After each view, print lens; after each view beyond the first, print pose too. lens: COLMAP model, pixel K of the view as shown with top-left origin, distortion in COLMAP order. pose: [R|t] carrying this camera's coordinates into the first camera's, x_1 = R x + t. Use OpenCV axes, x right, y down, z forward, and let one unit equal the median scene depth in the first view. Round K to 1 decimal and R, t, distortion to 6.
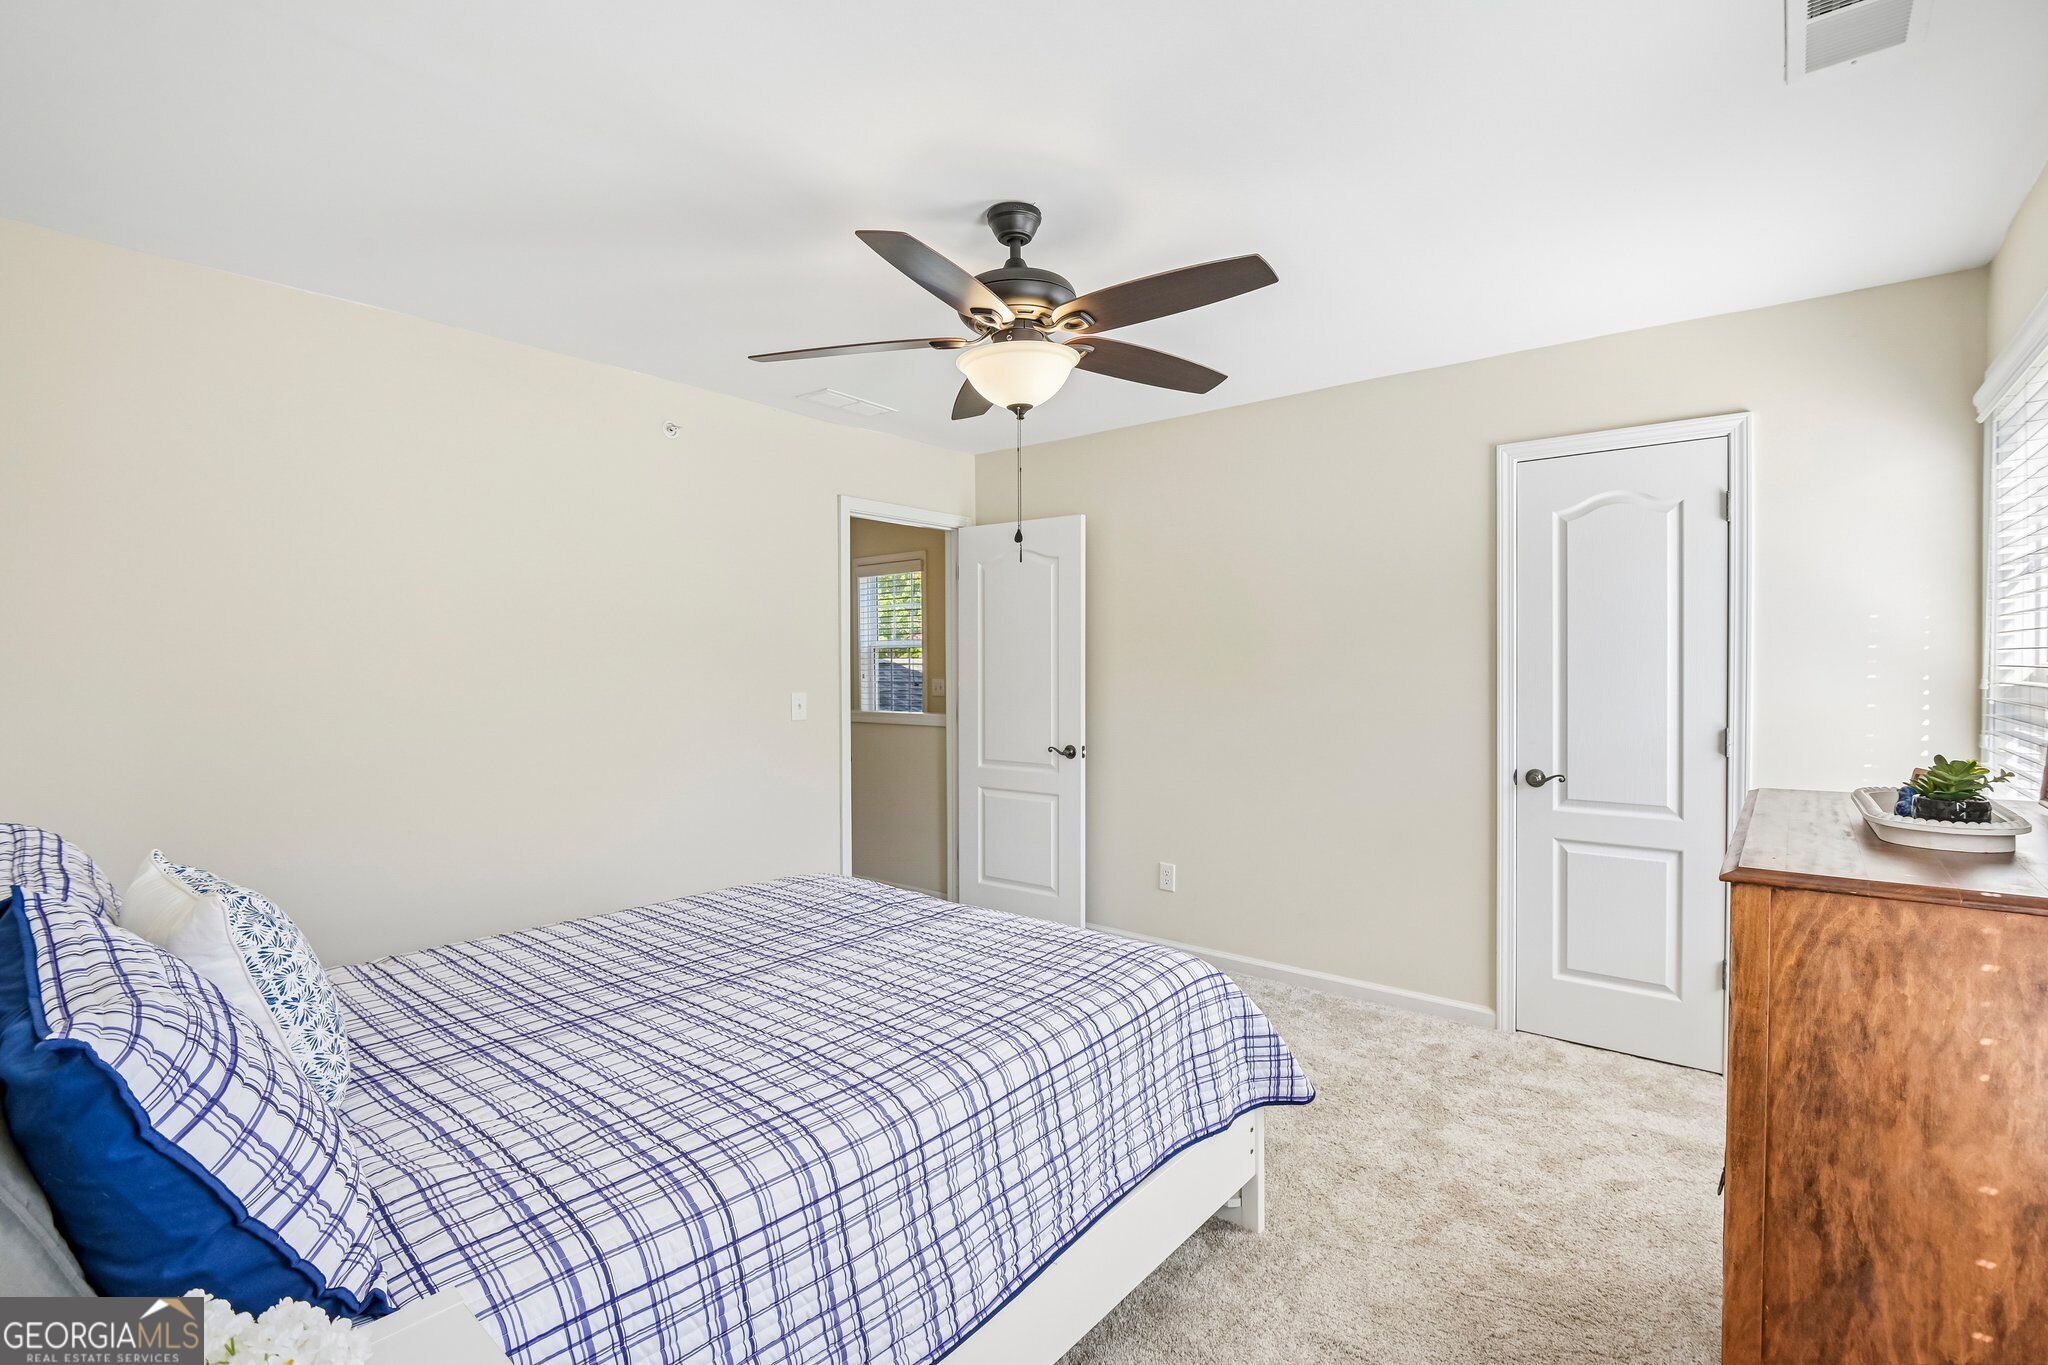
lens RADIAL K [[950.7, 0, 1021.9], [0, 950.7, 677.5], [0, 0, 1]] dist [0.013035, -0.002476]
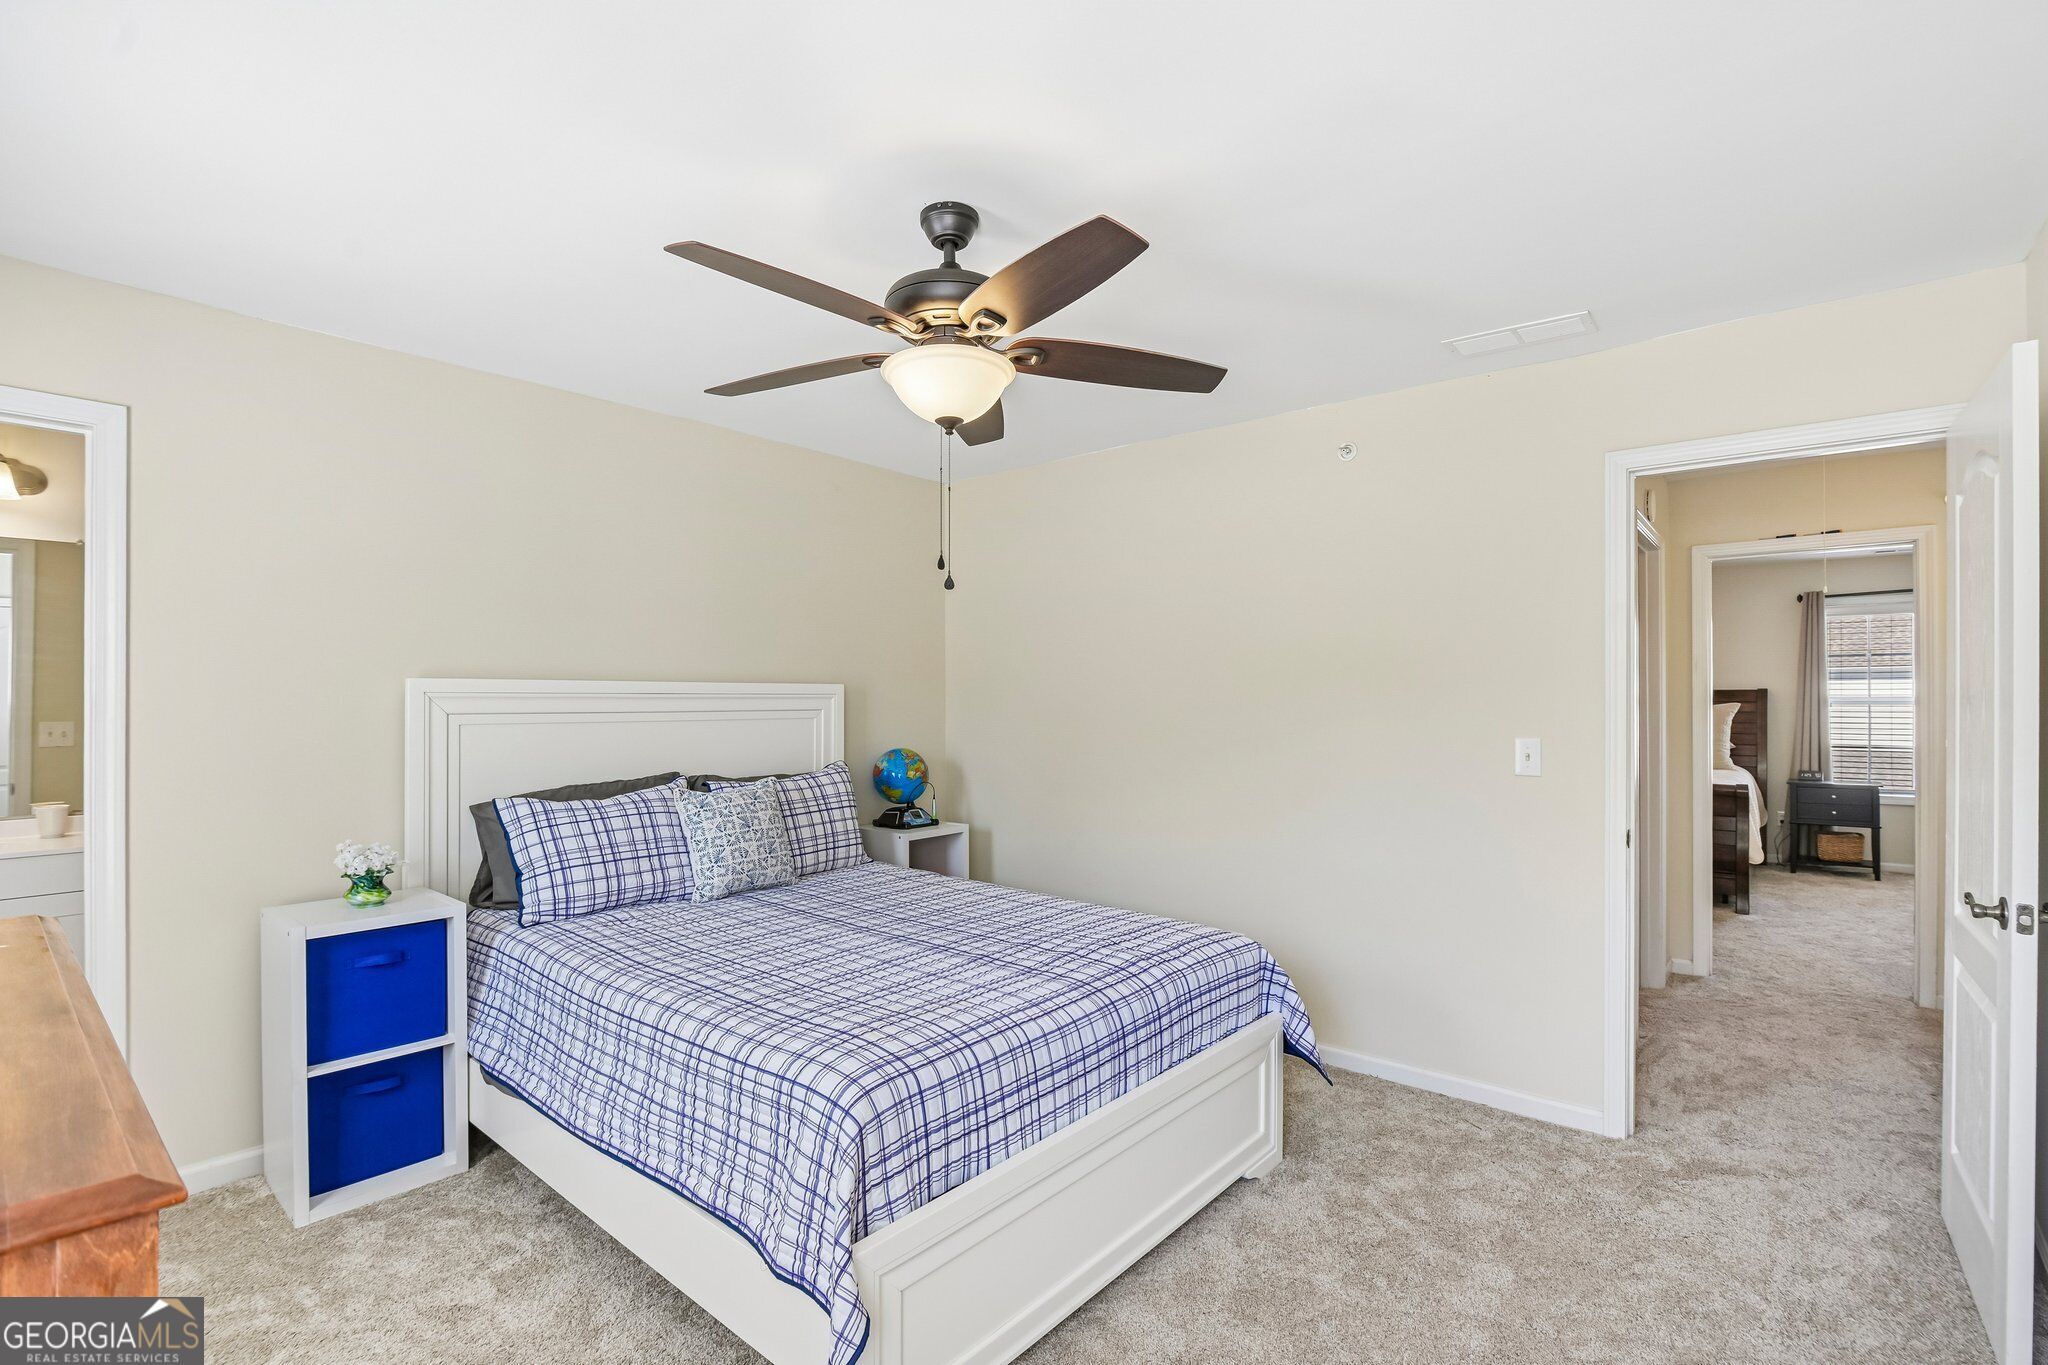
lens RADIAL K [[950.7, 0, 1027.9], [0, 950.7, 692.9], [0, 0, 1]] dist [0.013035, -0.002476]
pose [[-0.001922, -0.000967, -0.999998, 0.939670], [-0.017413, 0.999848, -0.000933, -0.022105], [0.999847, 0.017411, -0.001939, 1.098795]]
